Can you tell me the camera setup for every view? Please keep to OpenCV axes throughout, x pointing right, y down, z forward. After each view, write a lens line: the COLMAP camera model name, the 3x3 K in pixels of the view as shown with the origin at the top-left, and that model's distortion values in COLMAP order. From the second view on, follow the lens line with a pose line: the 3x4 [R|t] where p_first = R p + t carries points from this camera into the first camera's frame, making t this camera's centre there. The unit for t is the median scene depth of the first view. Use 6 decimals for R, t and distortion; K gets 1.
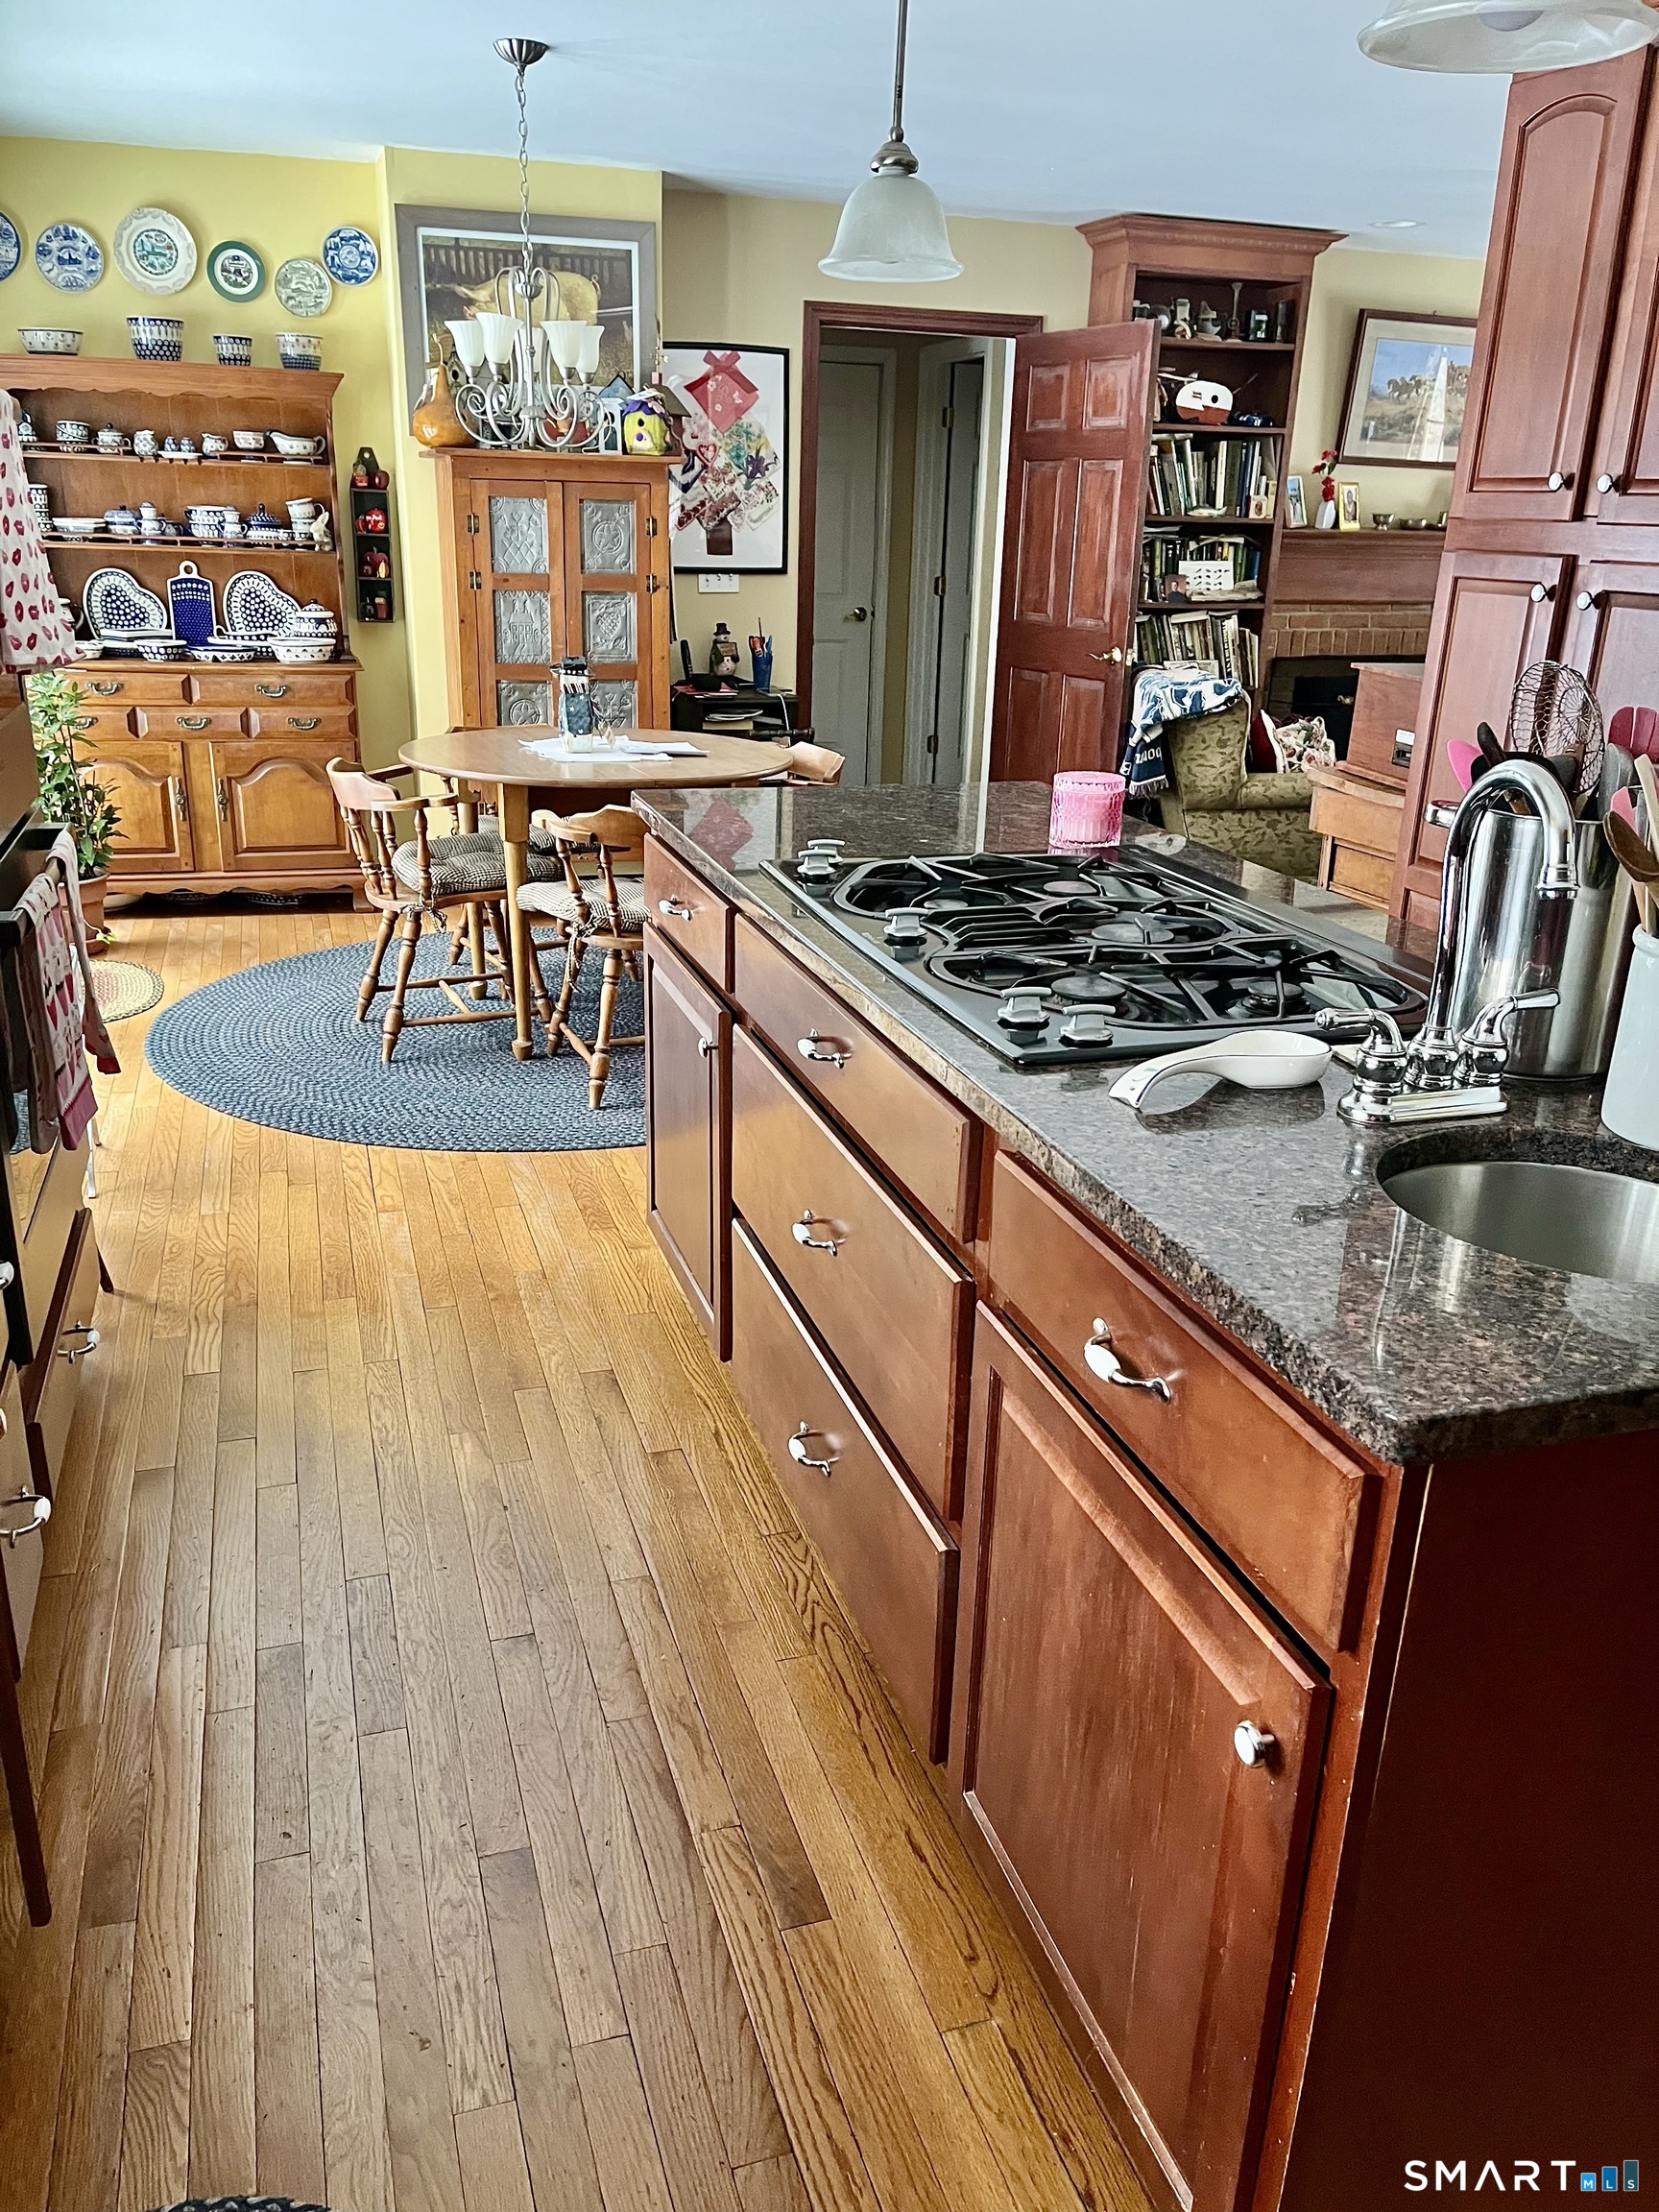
lens RADIAL K [[1688.7, 0, 835.6], [0, 1688.7, 1107.9], [0, 0, 1]] dist [0.042855, -0.004909]
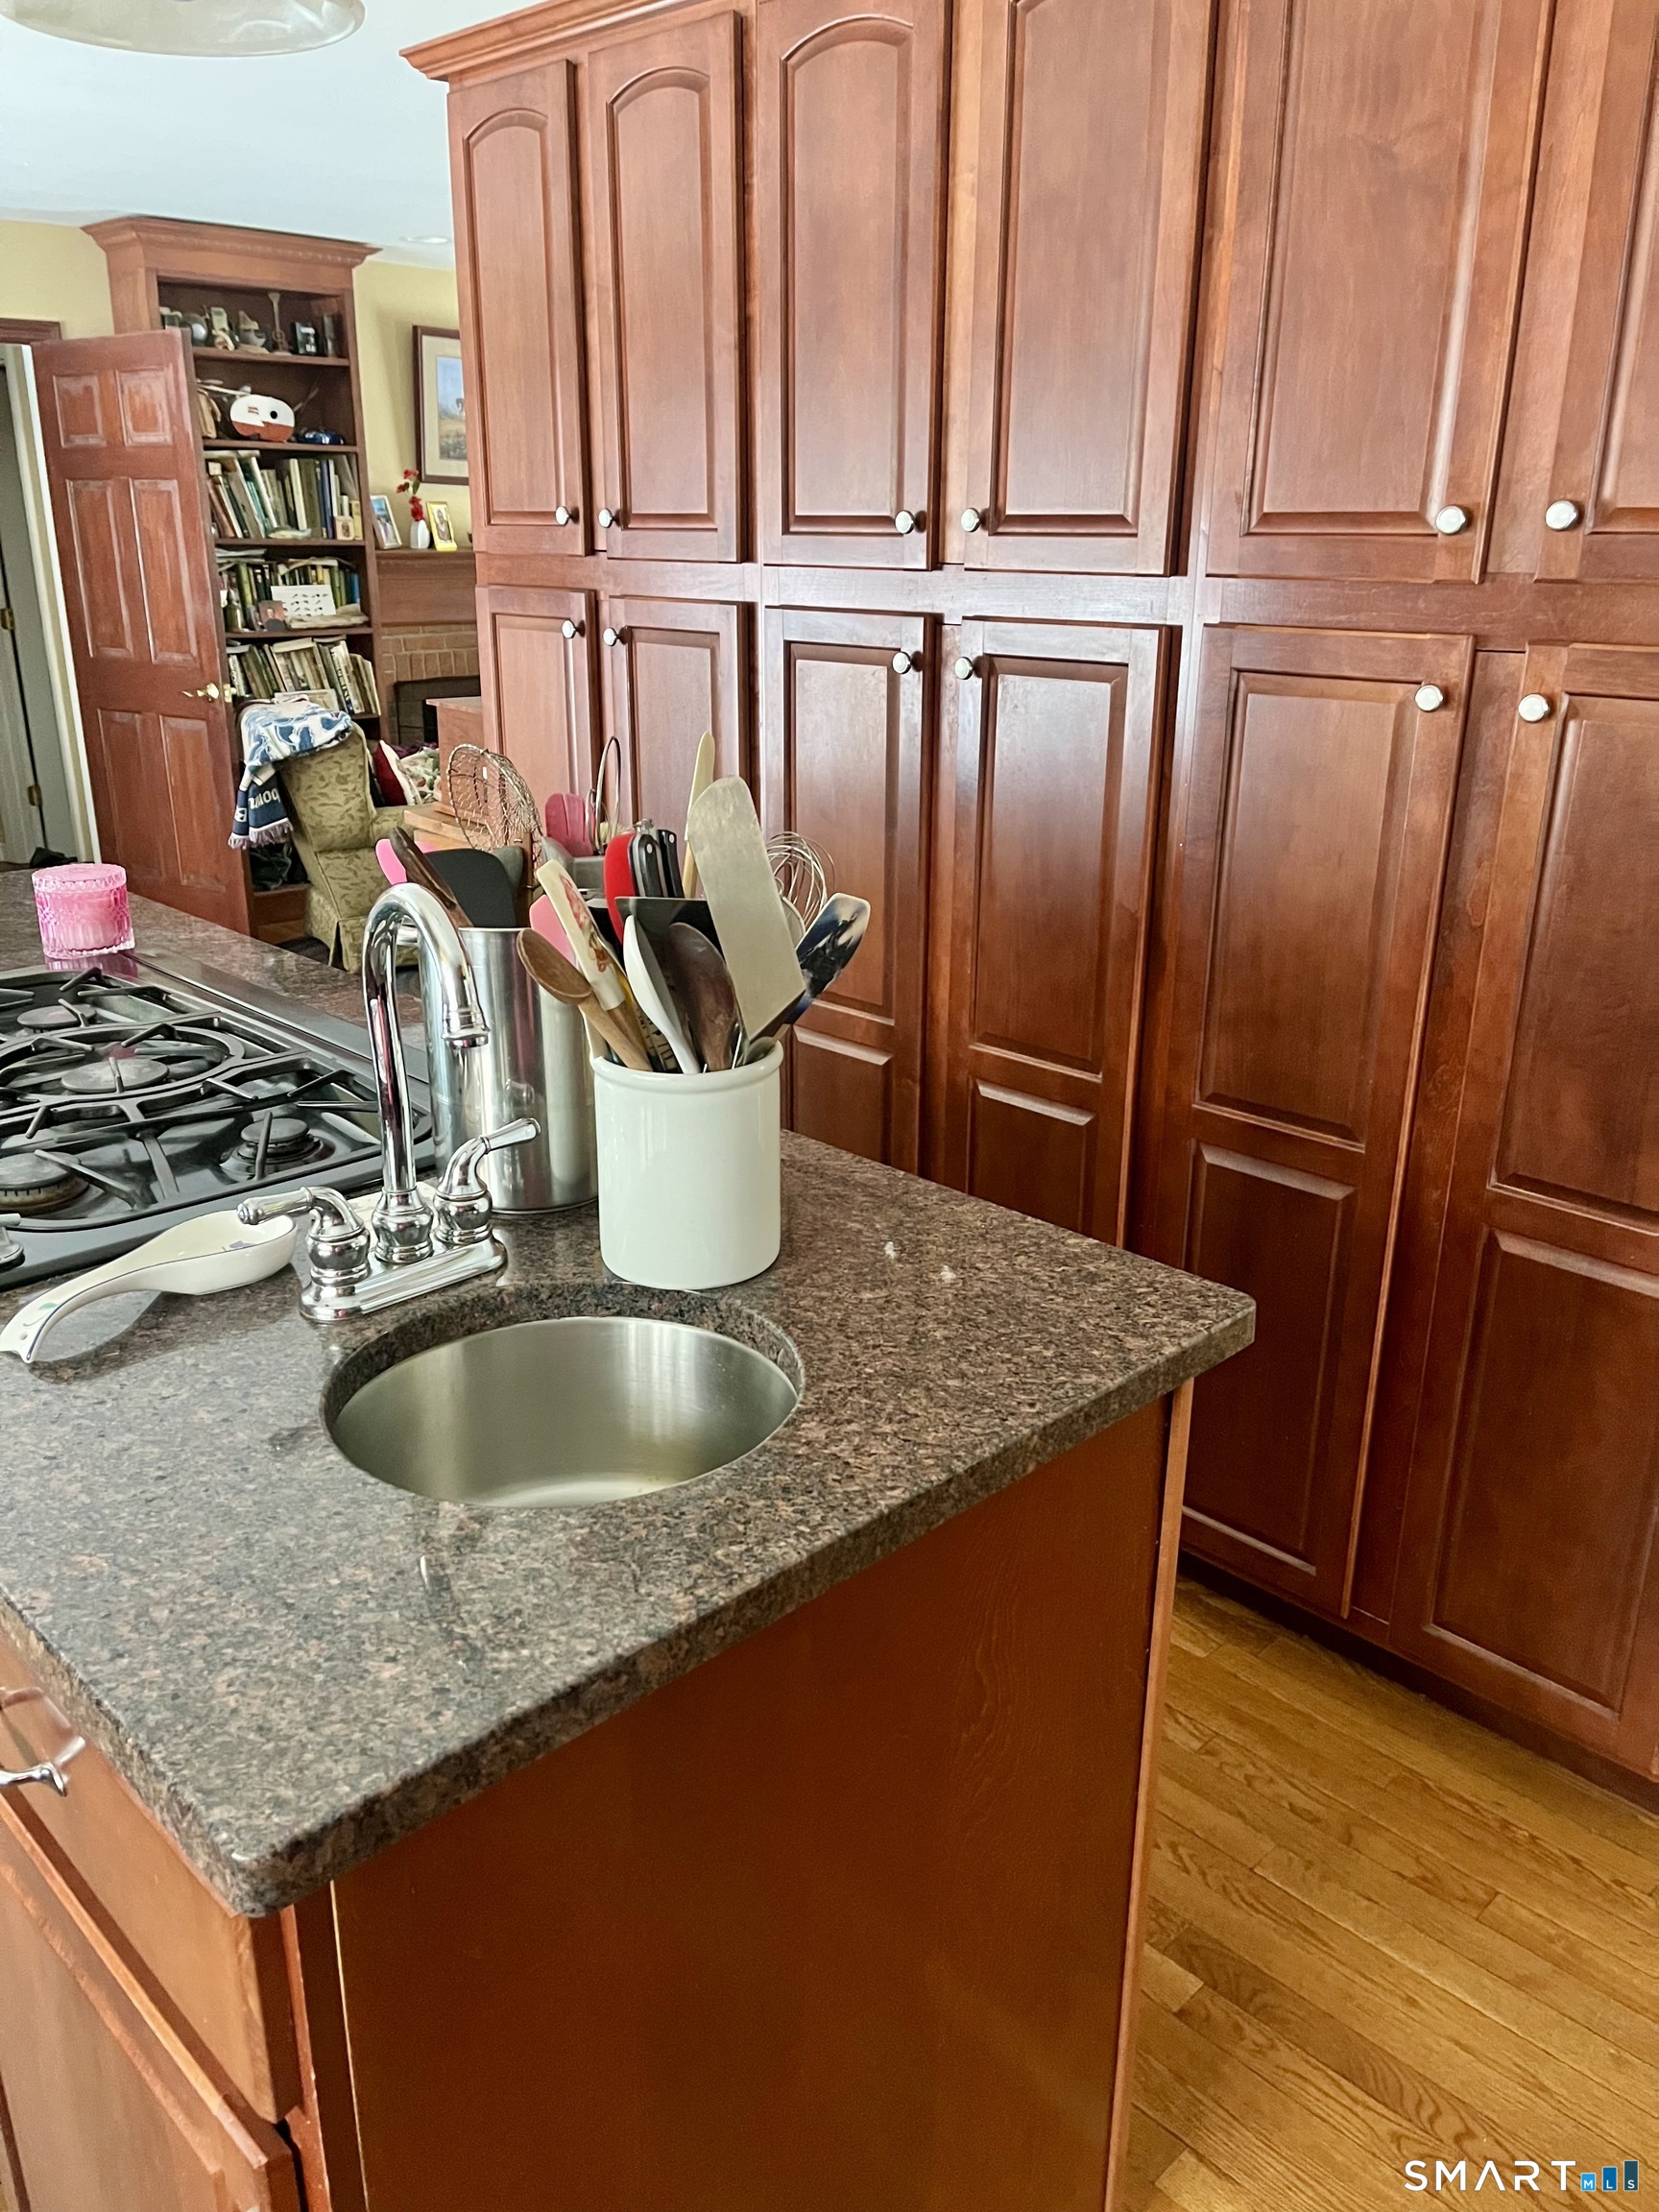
lens RADIAL K [[1670.0, 0, 832.6], [0, 1670.0, 1118.9], [0, 0, 1]] dist [0.053233, -0.056610]
pose [[0.895949, -0.167813, 0.411236, 0.052124], [0.165741, 0.985317, 0.040983, -0.020122], [-0.412075, 0.031440, 0.910607, 0.036625]]
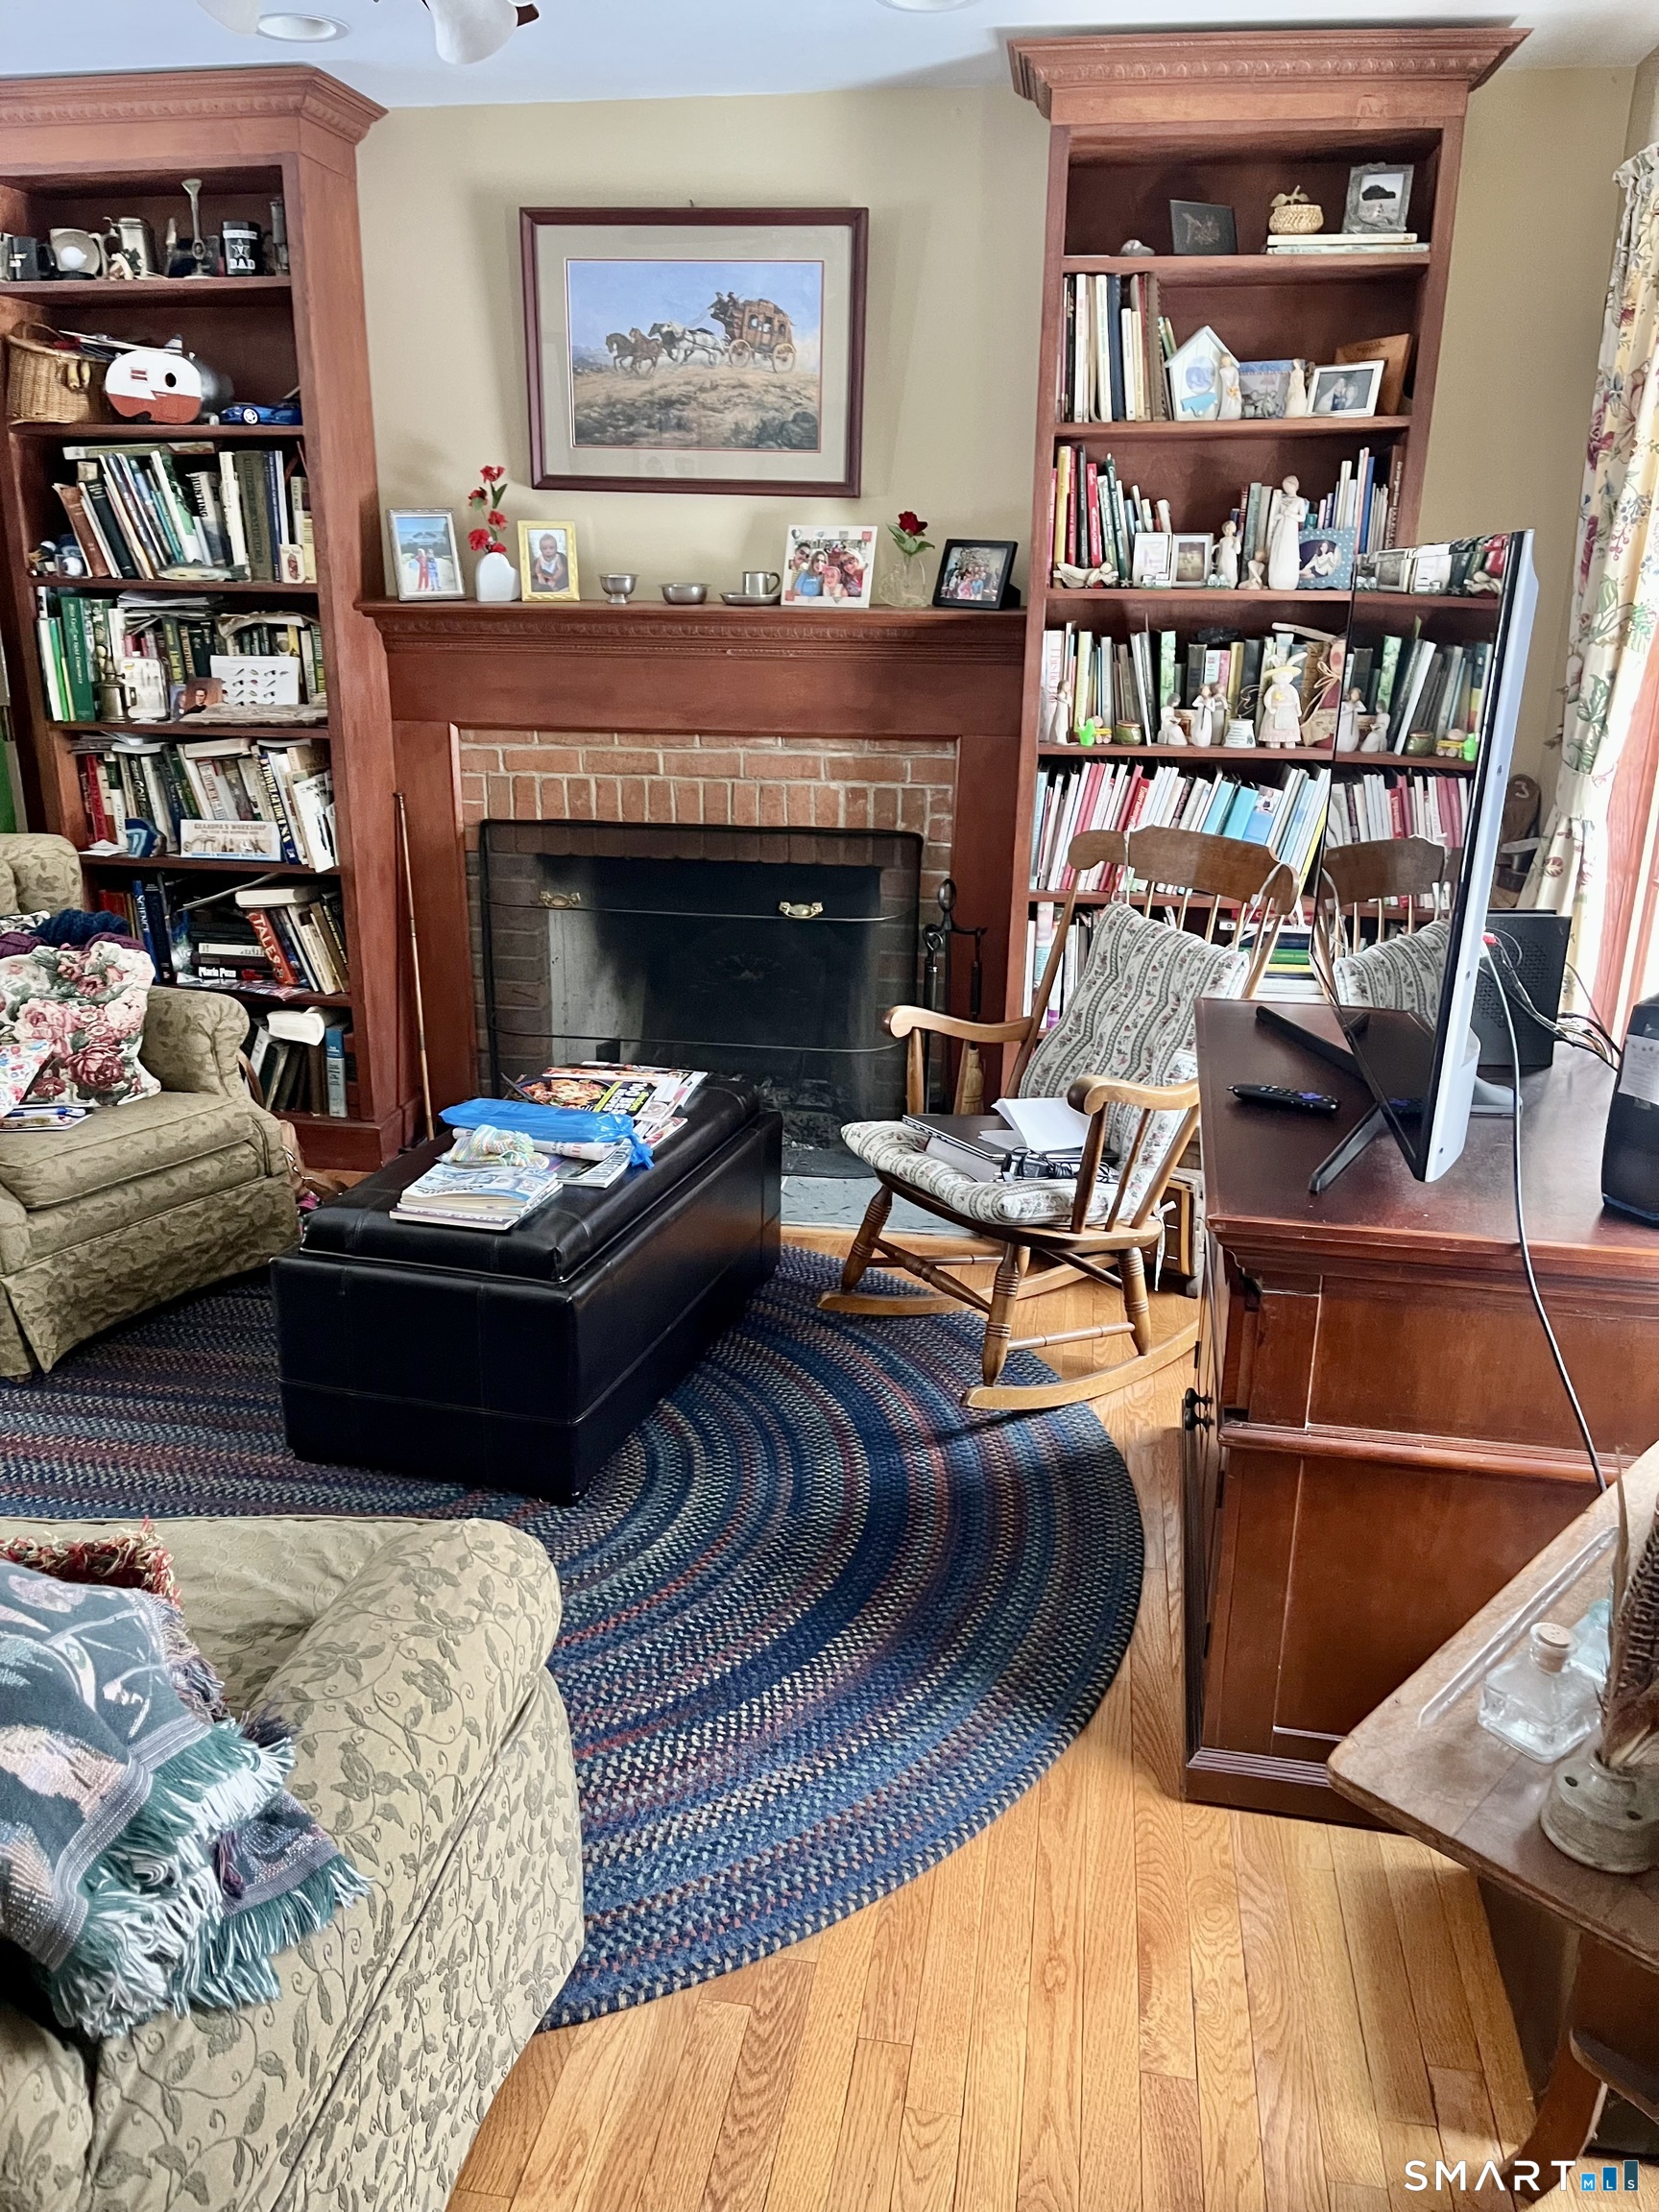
lens RADIAL K [[1670.0, 0, 832.6], [0, 1670.0, 1118.9], [0, 0, 1]] dist [0.053233, -0.056610]
pose [[0.887750, 0.122227, -0.443803, 0.732596], [-0.140687, 0.990015, -0.008761, -0.201870], [0.438301, 0.070215, 0.896082, 0.625394]]
